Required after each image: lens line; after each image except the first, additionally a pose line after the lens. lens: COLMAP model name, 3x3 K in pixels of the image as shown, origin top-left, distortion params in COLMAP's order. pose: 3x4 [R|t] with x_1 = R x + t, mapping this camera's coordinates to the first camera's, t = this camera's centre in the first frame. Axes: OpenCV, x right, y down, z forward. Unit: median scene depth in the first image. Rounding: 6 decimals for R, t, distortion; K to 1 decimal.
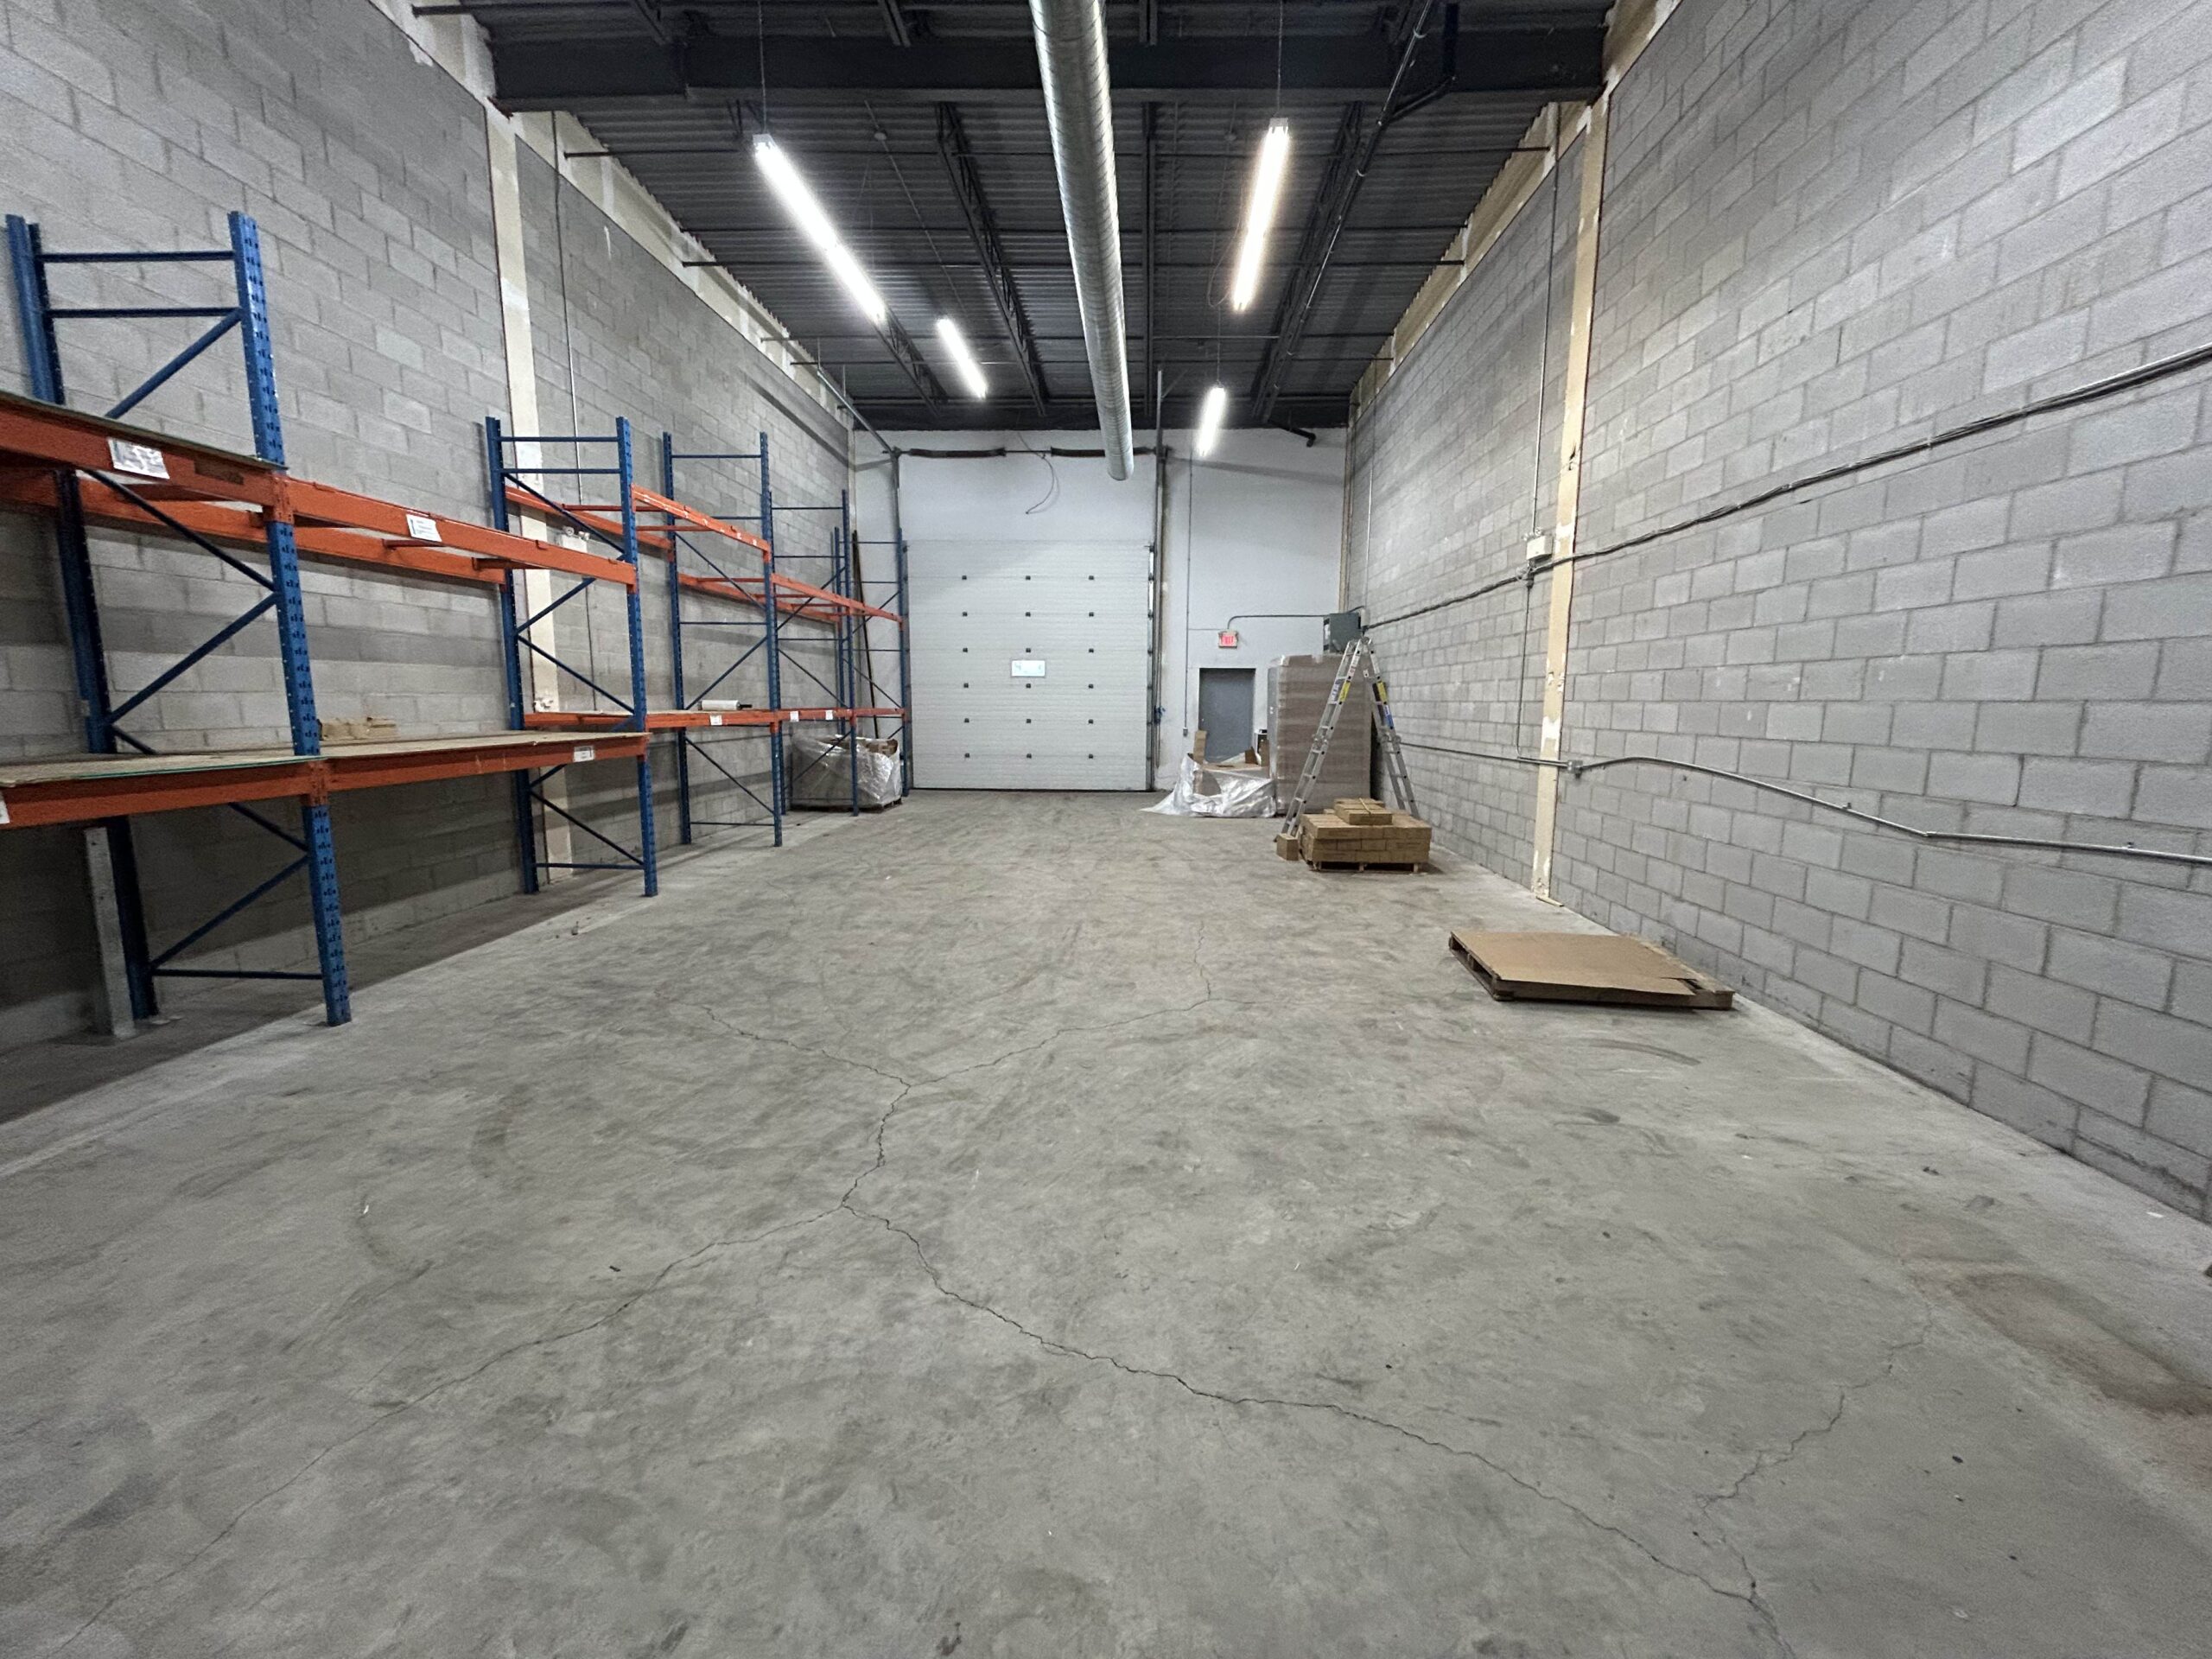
lens RADIAL K [[890.7, 0, 1106.7], [0, 890.7, 829.9], [0, 0, 1]] dist [-0.003366, 0.000504]
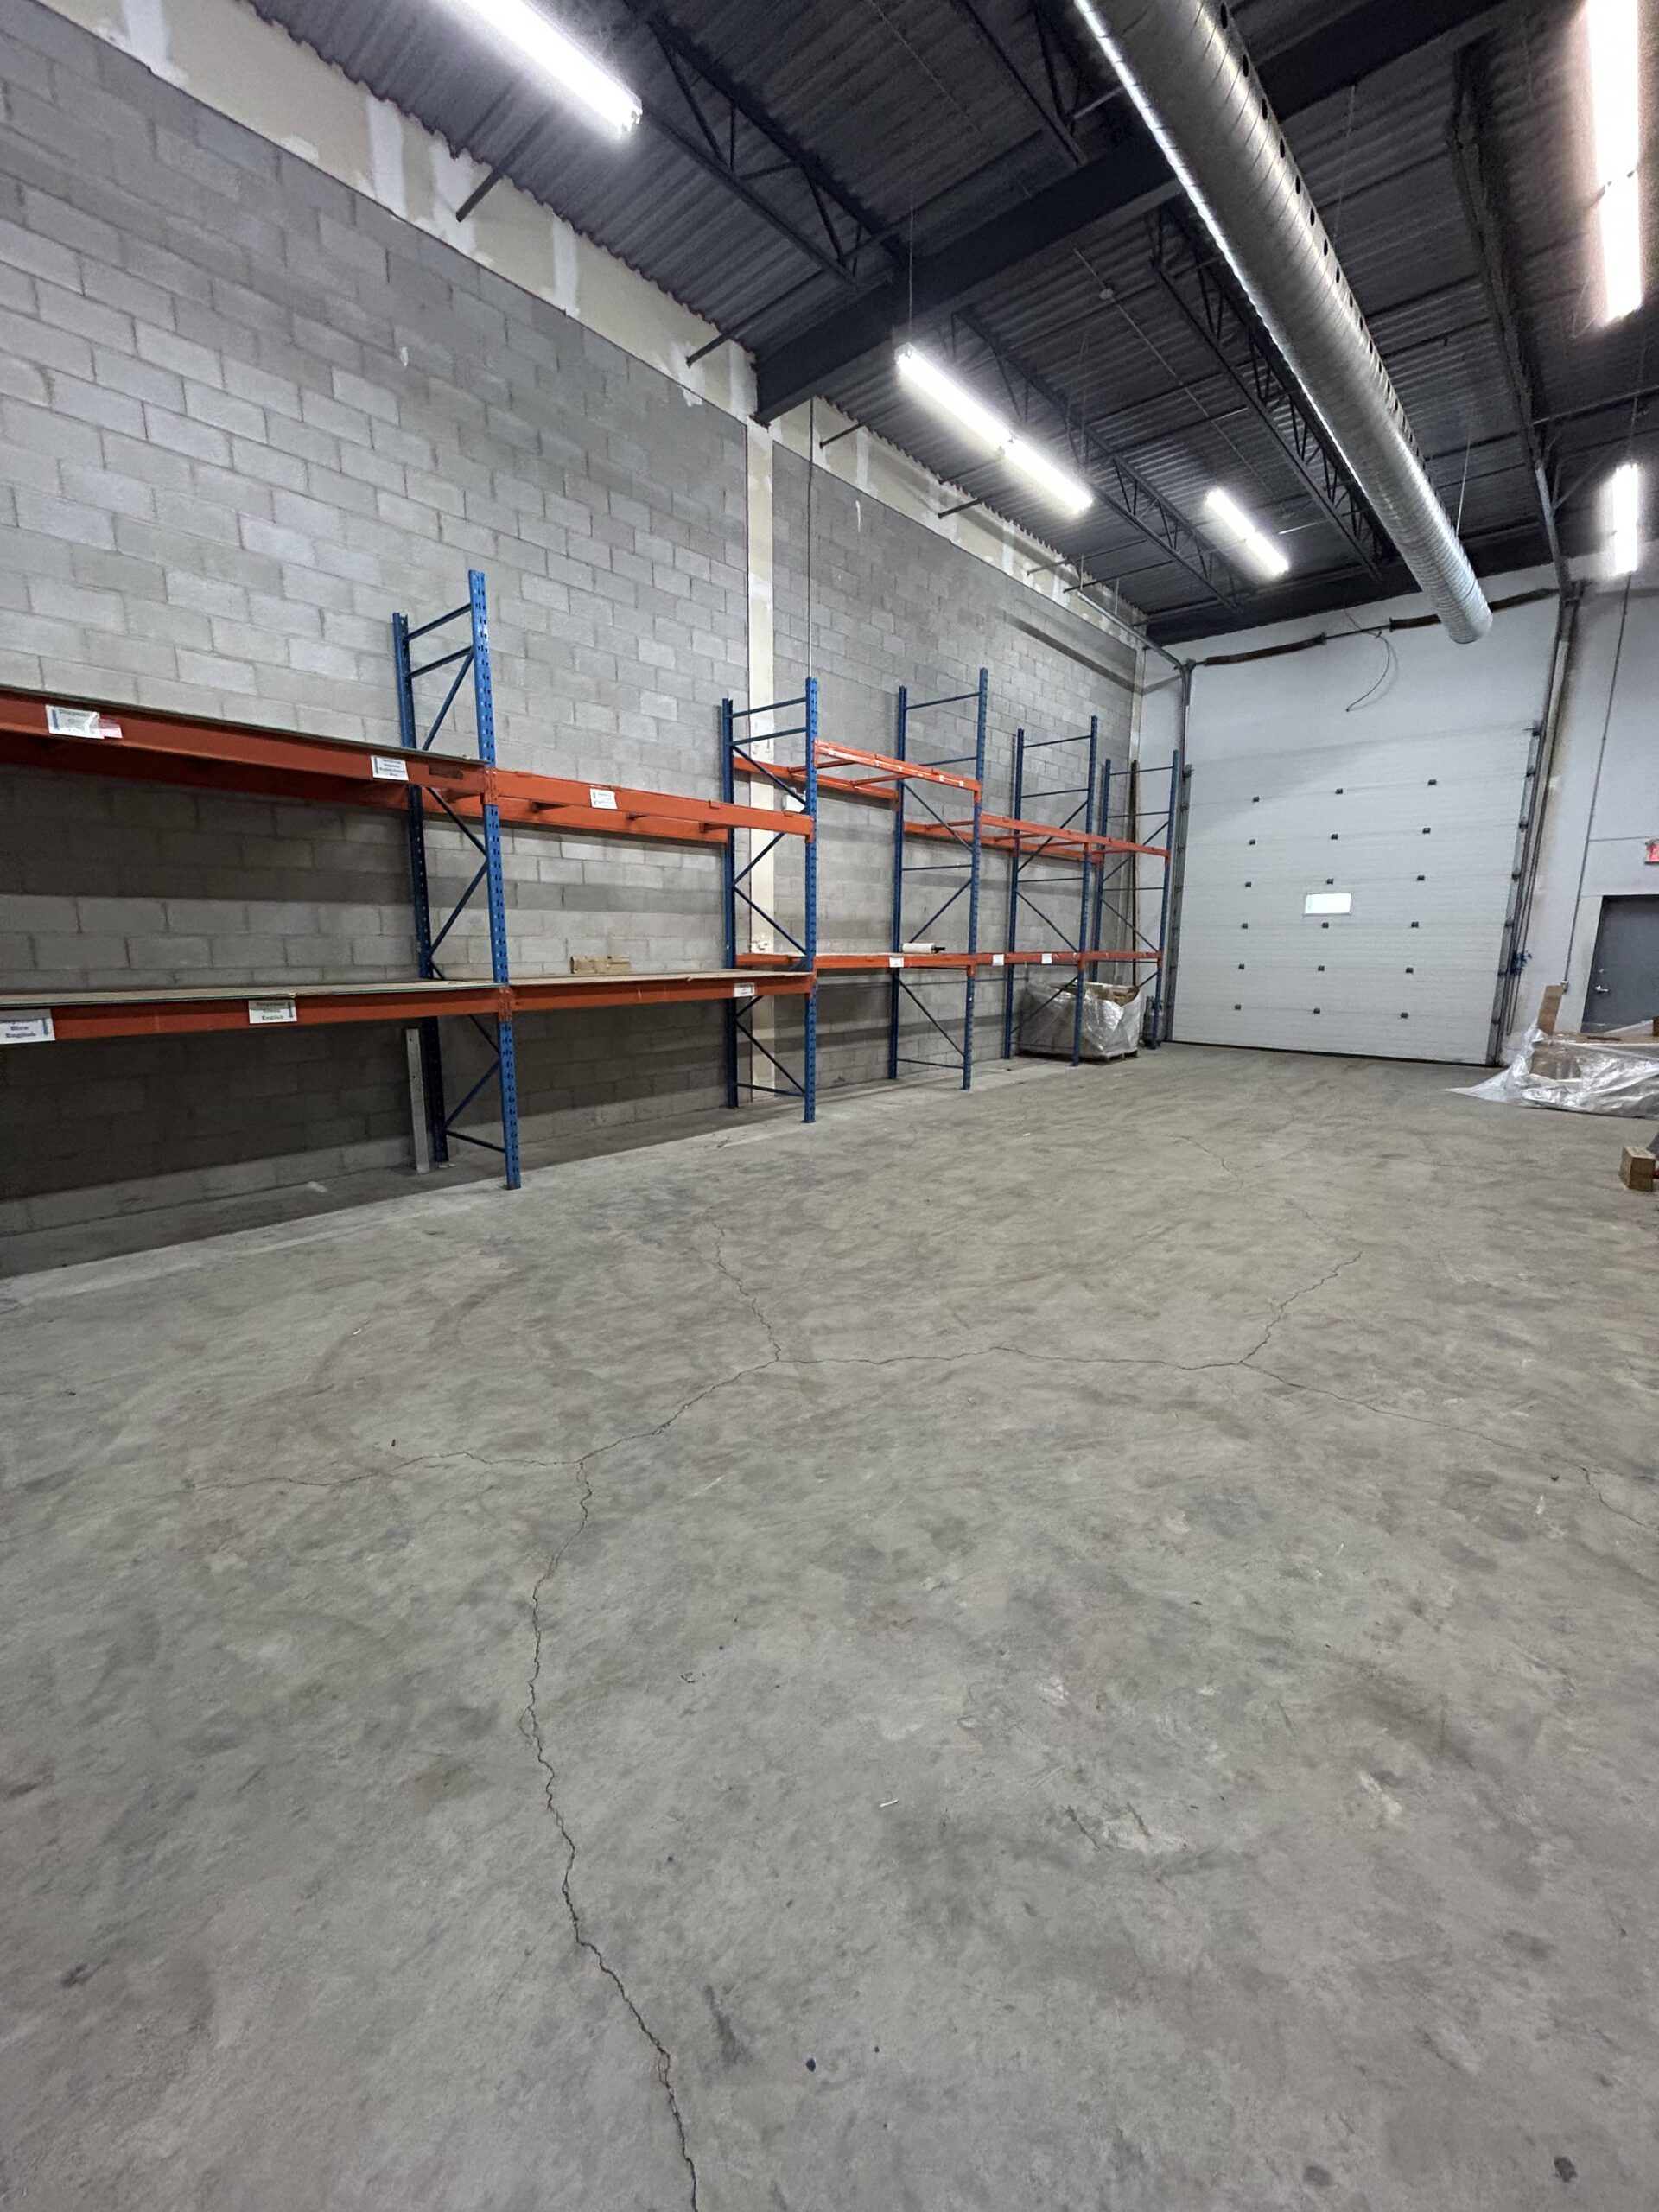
lens RADIAL K [[890.7, 0, 828.3], [0, 890.7, 1105.0], [0, 0, 1]] dist [-0.003366, 0.000504]
pose [[0.772736, 0.109467, -0.625216, 0.259732], [-0.089770, 0.993963, 0.063077, -0.025171], [0.628347, 0.007384, 0.777898, 0.229771]]
